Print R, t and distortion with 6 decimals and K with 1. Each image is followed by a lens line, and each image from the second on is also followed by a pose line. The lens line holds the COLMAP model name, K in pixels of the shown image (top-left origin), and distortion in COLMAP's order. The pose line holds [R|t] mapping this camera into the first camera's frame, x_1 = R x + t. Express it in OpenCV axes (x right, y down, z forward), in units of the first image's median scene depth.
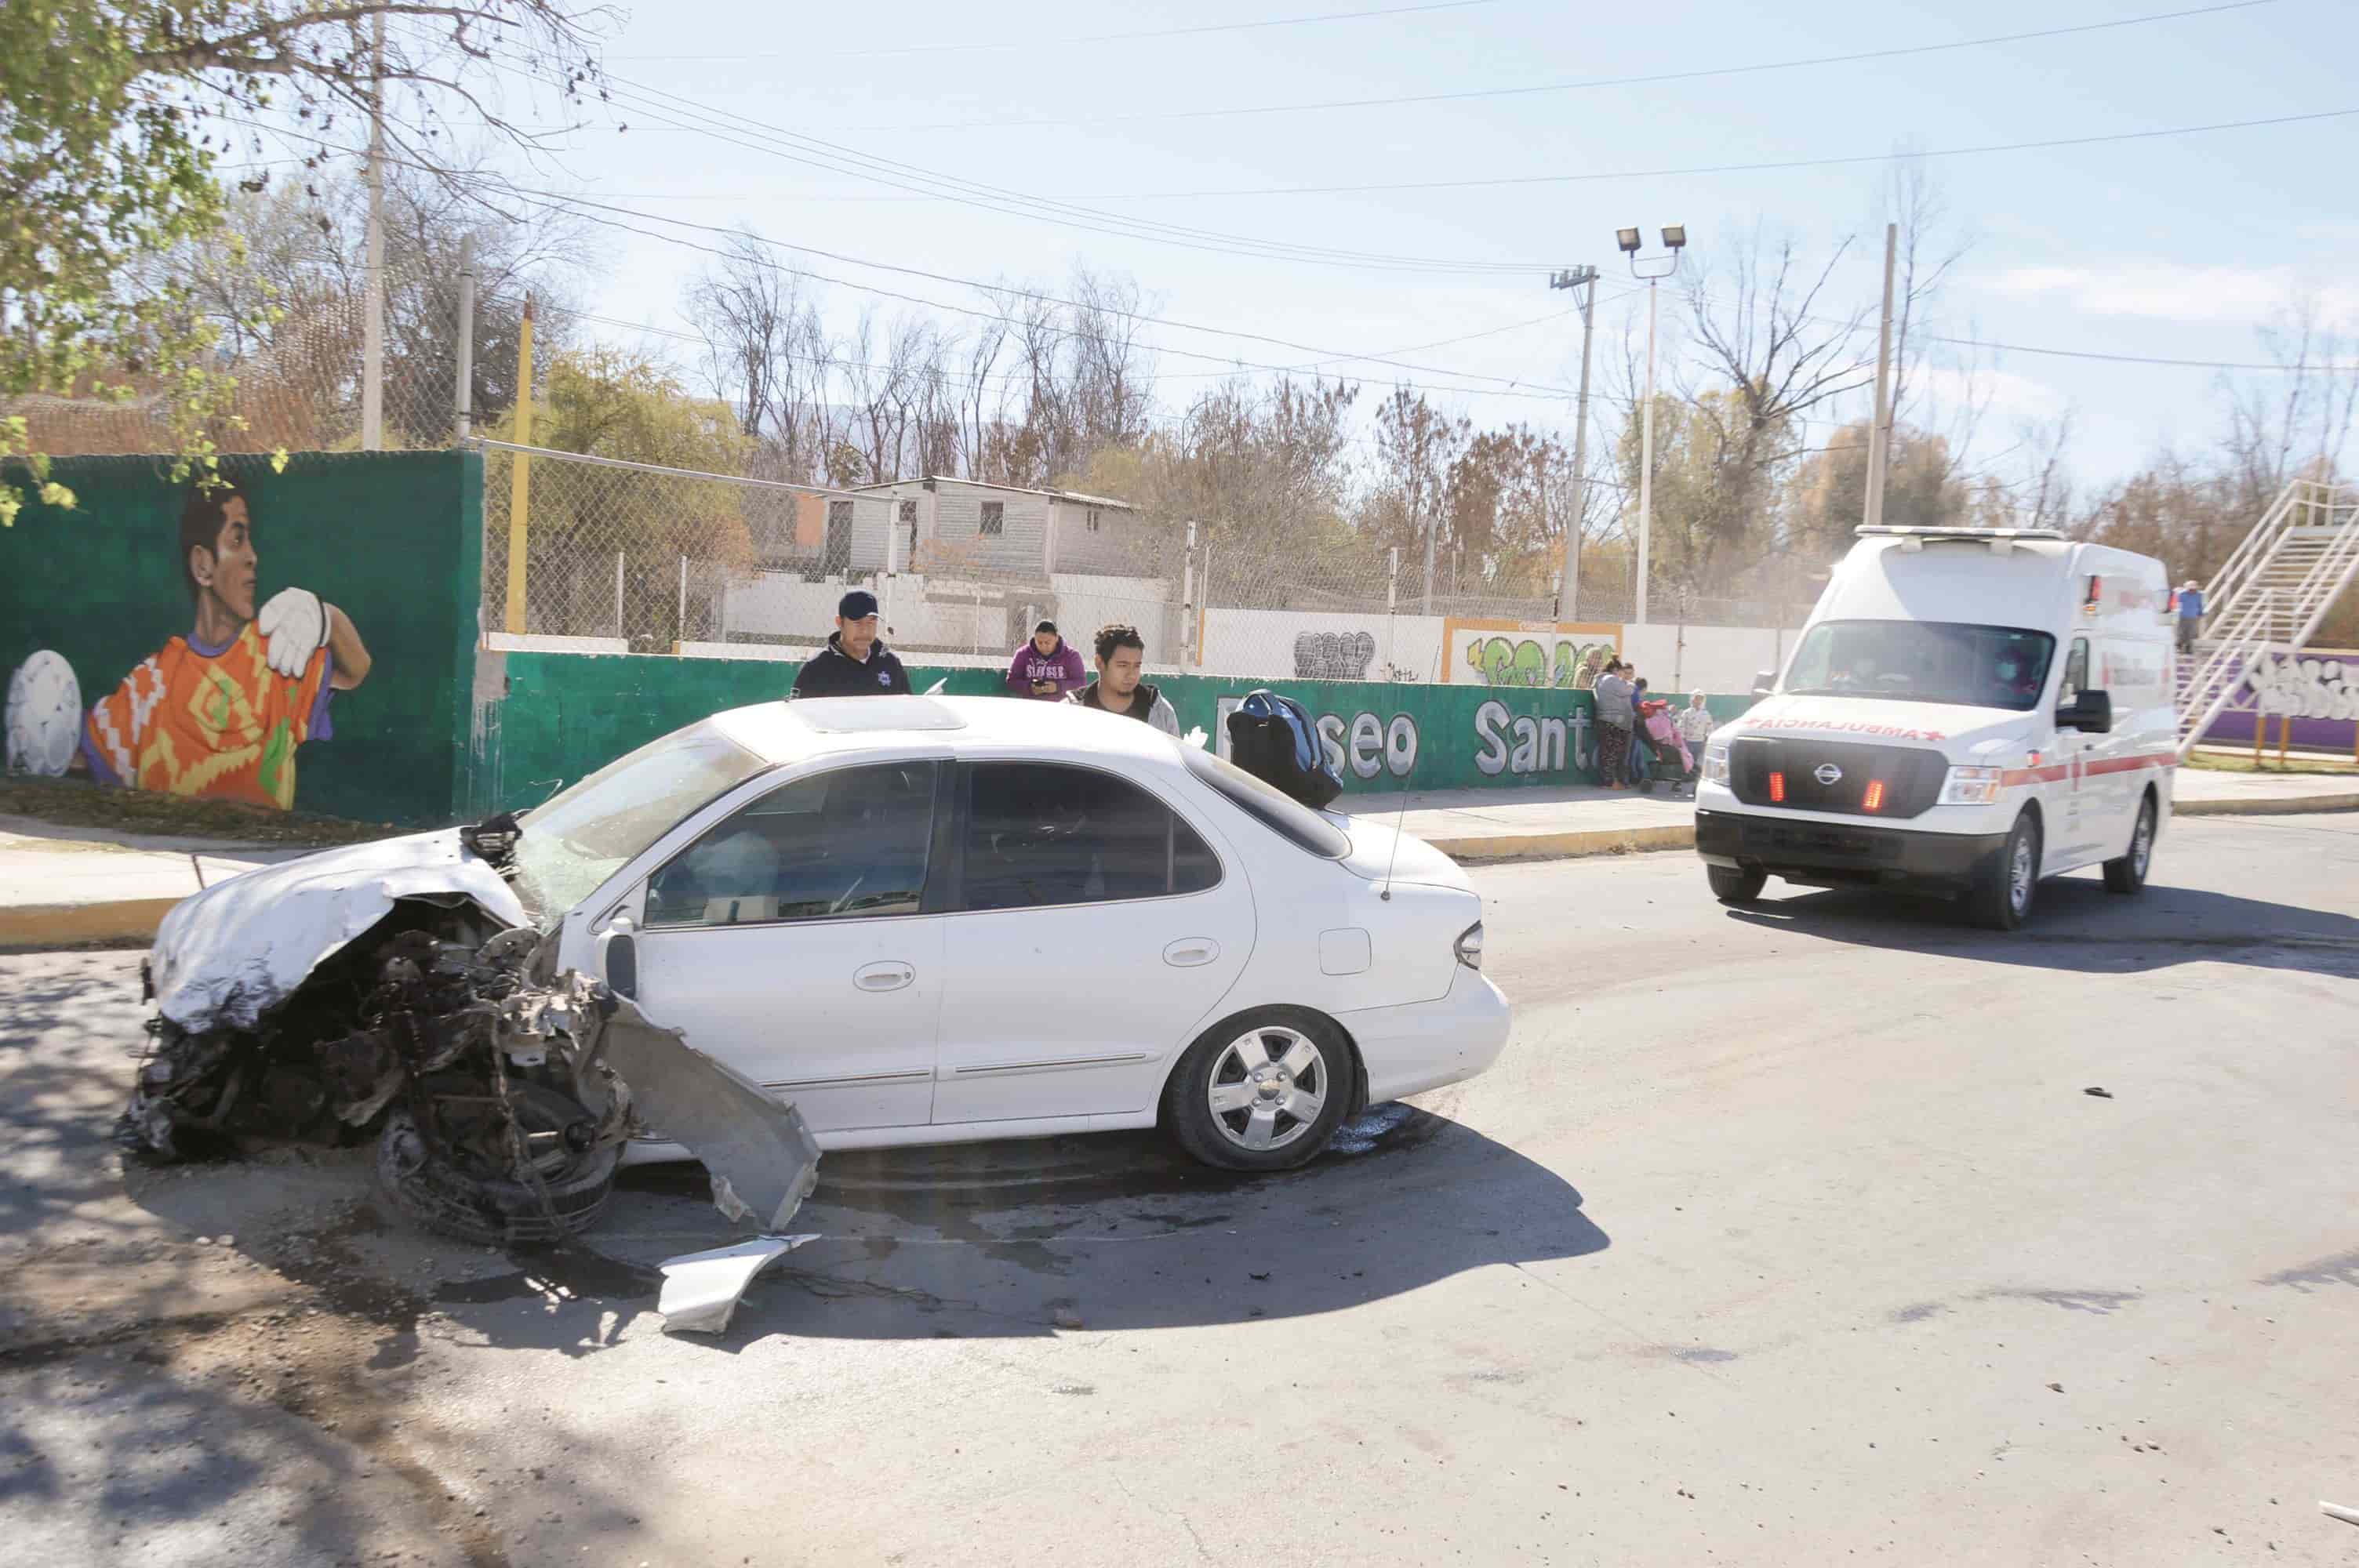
lens RADIAL K [[2216.6, 0, 1179.5], [0, 2216.6, 784.0], [0, 0, 1]] dist [-0.078379, 0.135357]
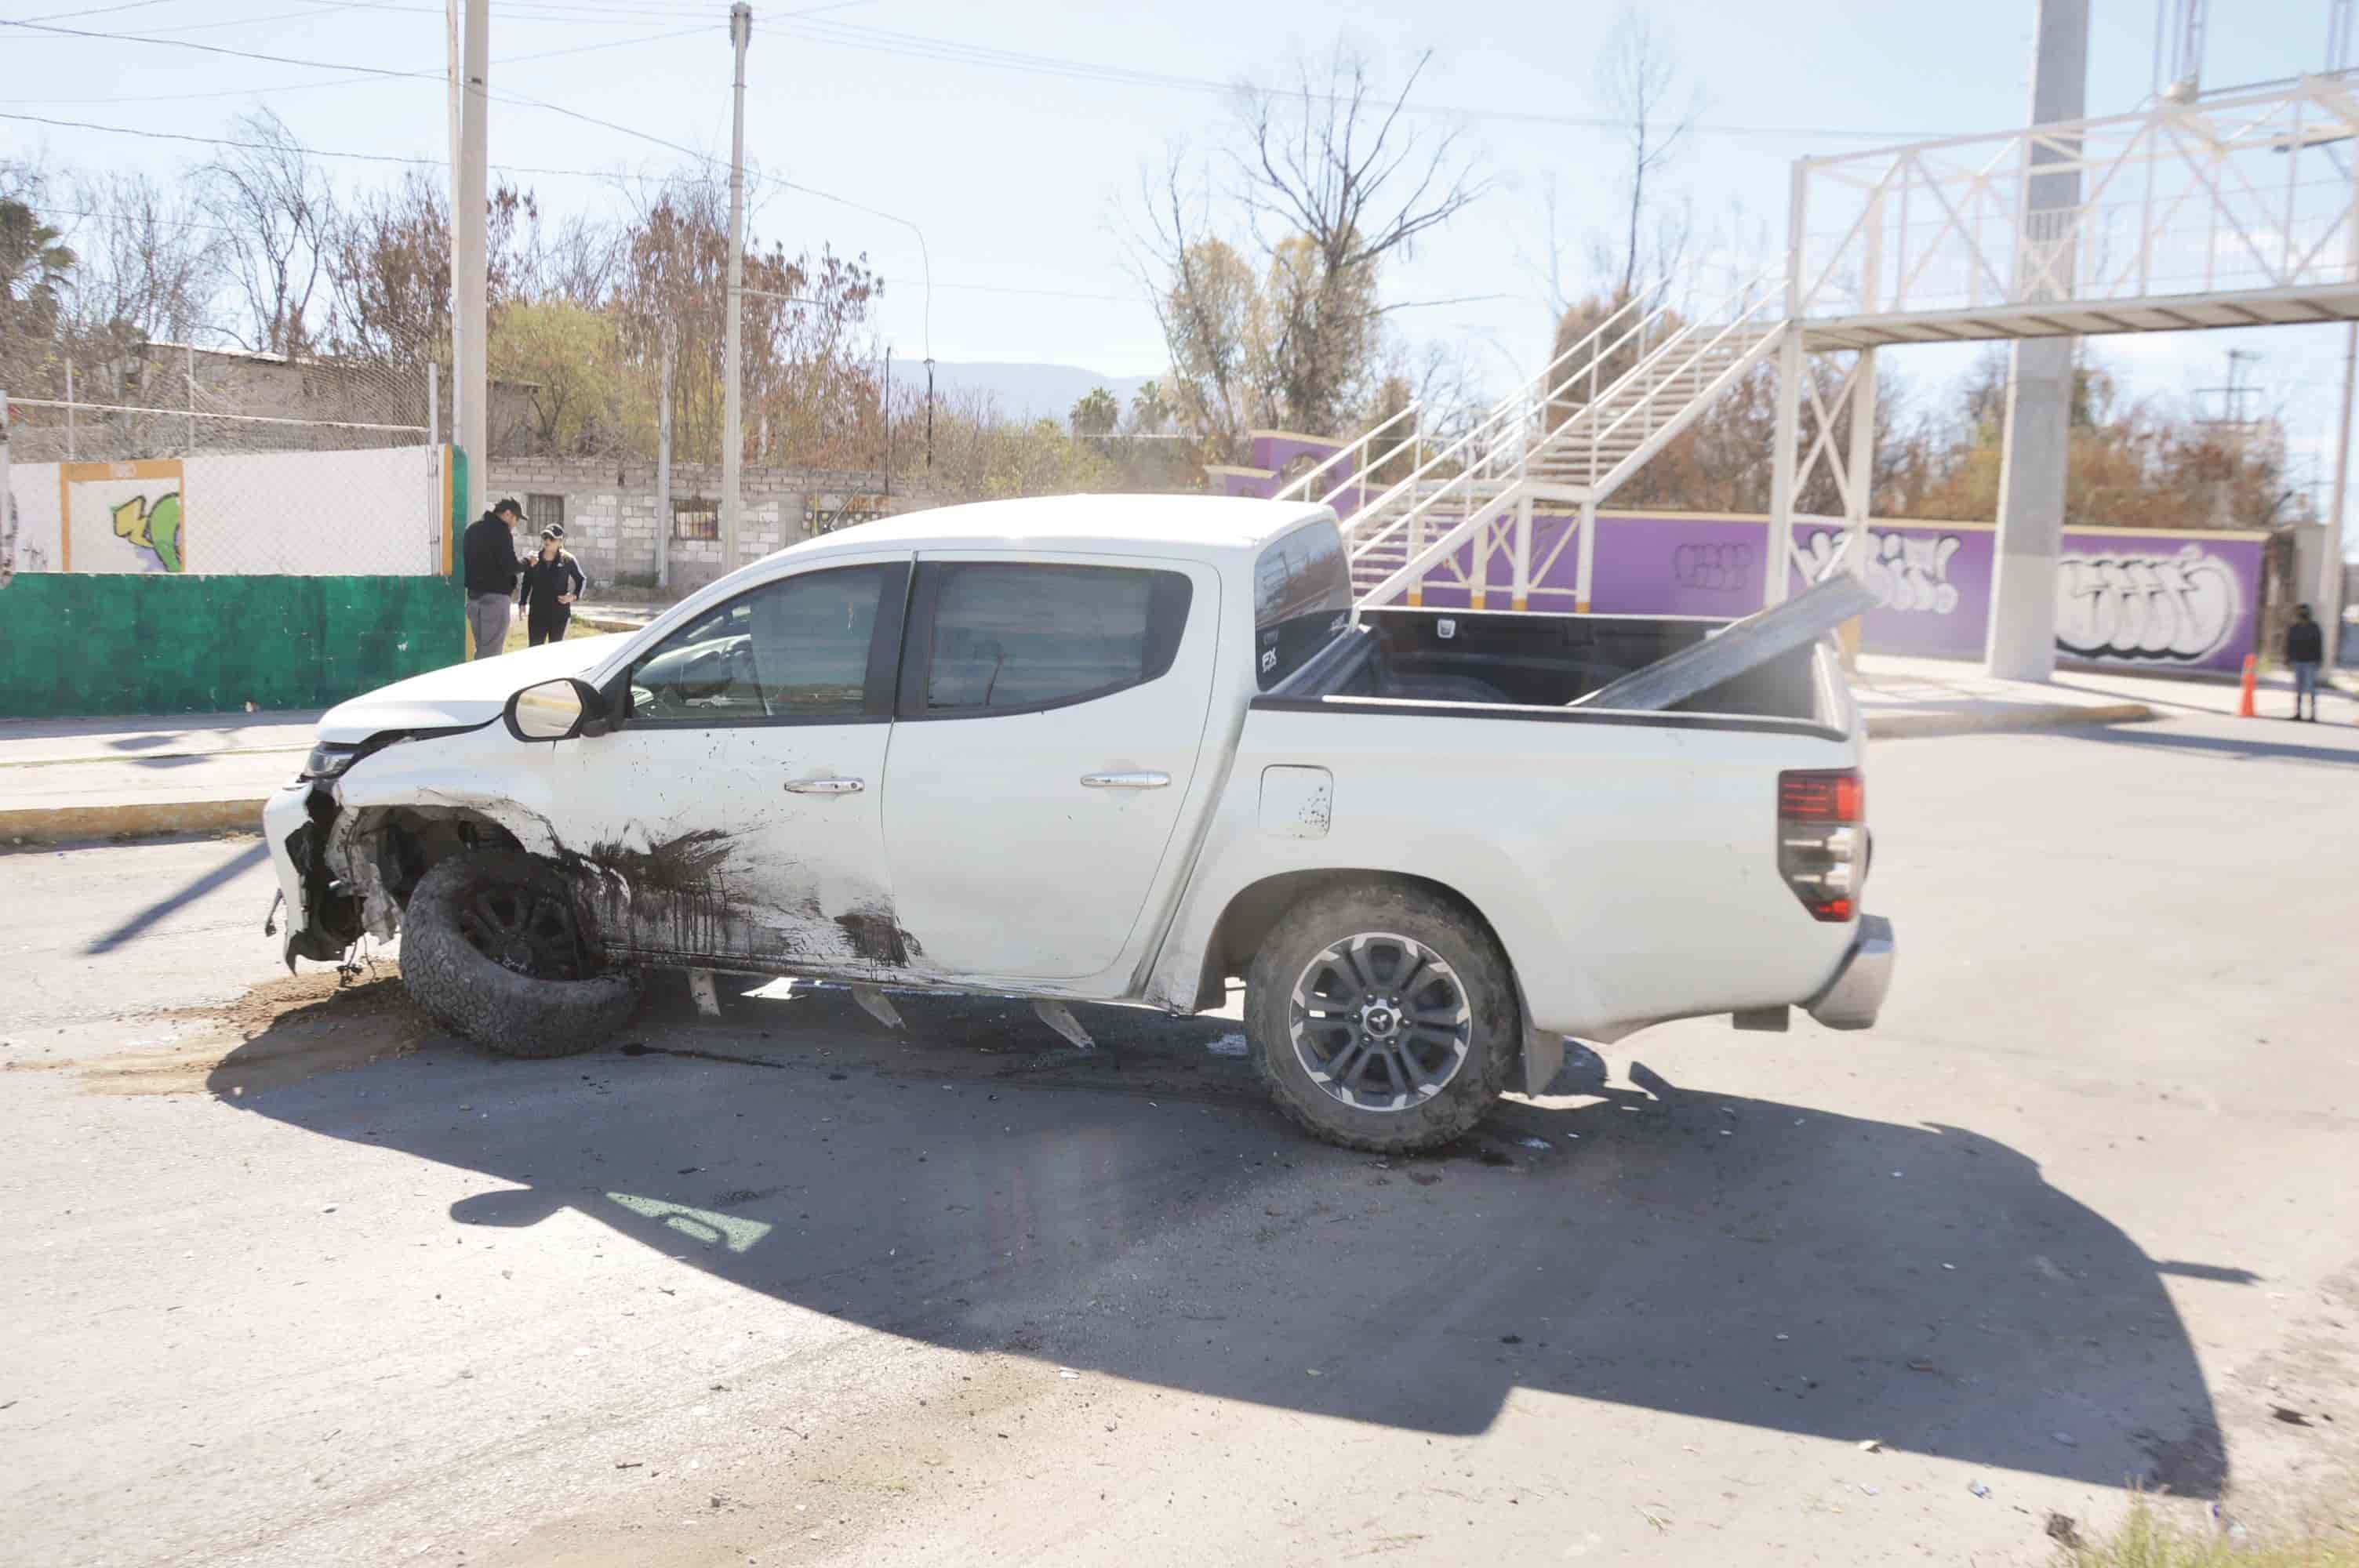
lens RADIAL K [[1881.0, 0, 1179.5], [0, 1881.0, 784.0], [0, 0, 1]] dist [-0.153769, 0.118361]
pose [[0.997863, -0.002451, -0.065294, 0.345147], [0.006146, 0.998387, 0.056443, -0.006722], [0.065051, -0.056724, 0.996268, 0.357992]]
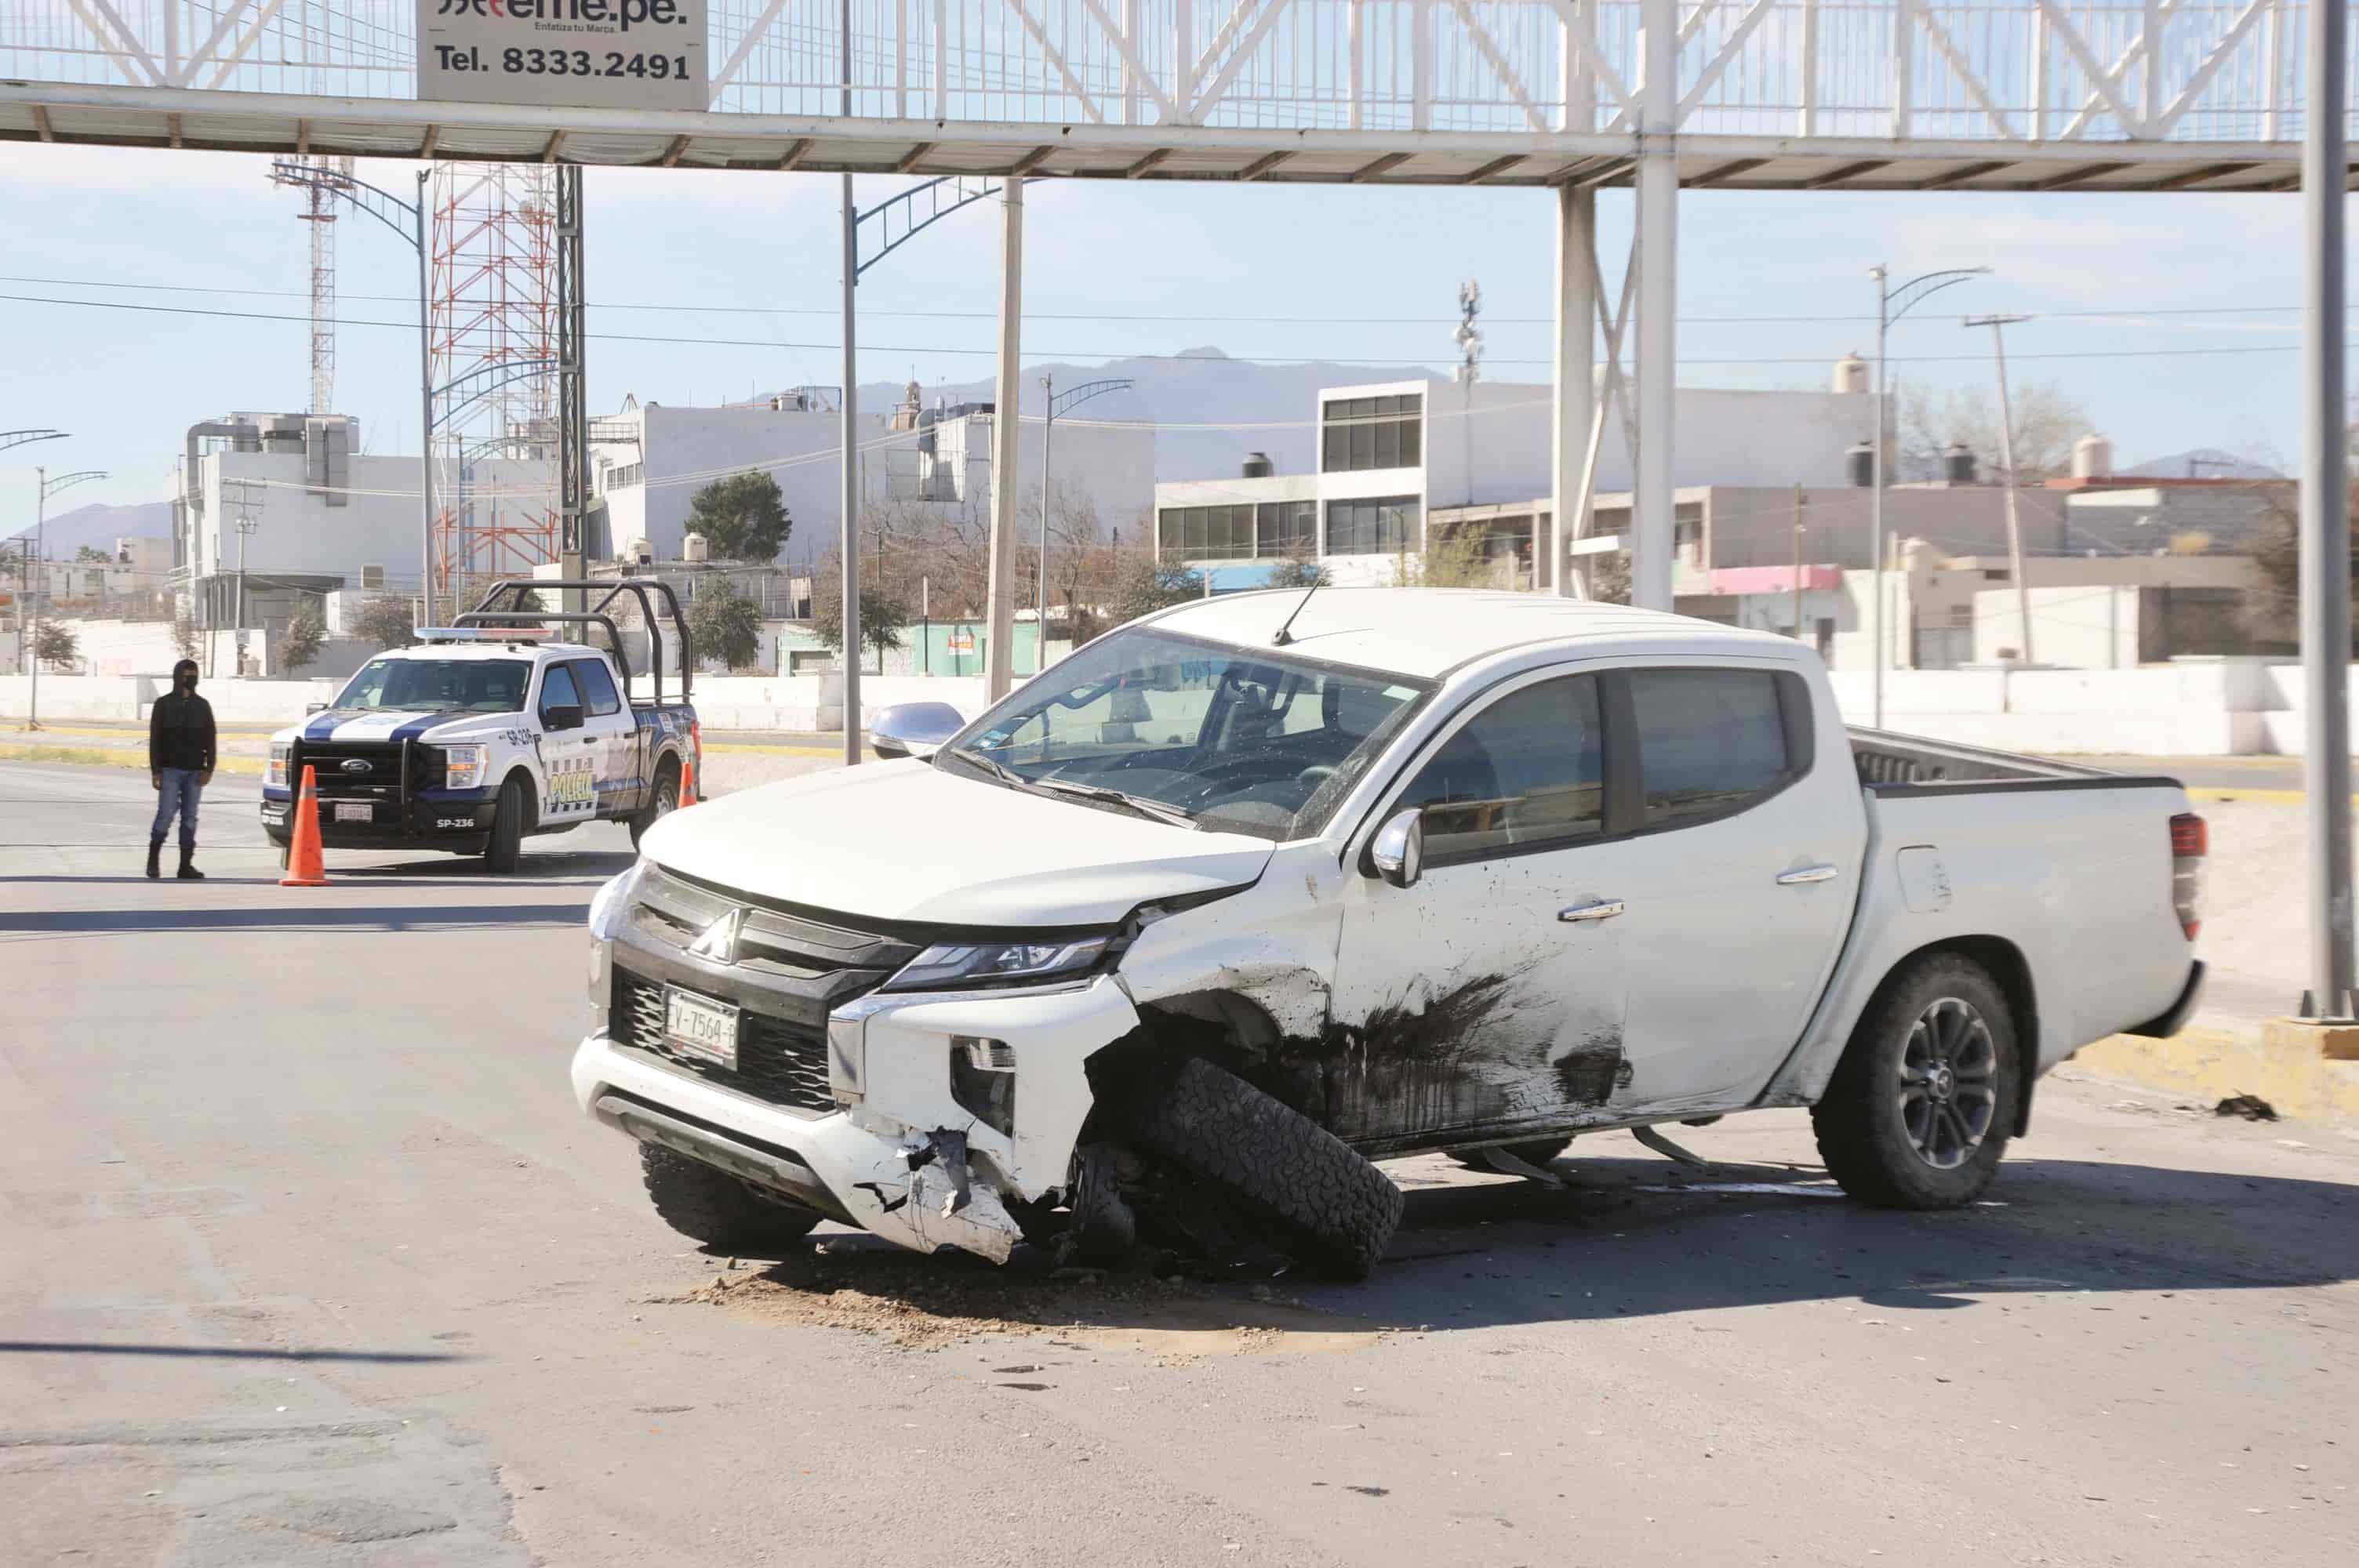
lens RADIAL K [[4914.0, 0, 1179.5], [0, 4914.0, 784.0], [0, 0, 1]] dist [0.239525, 0.473454]
pose [[0.548545, -0.057336, 0.834153, 0.114613], [0.067541, 0.997424, 0.024143, -0.014323], [-0.833389, 0.043096, 0.551004, 0.339551]]
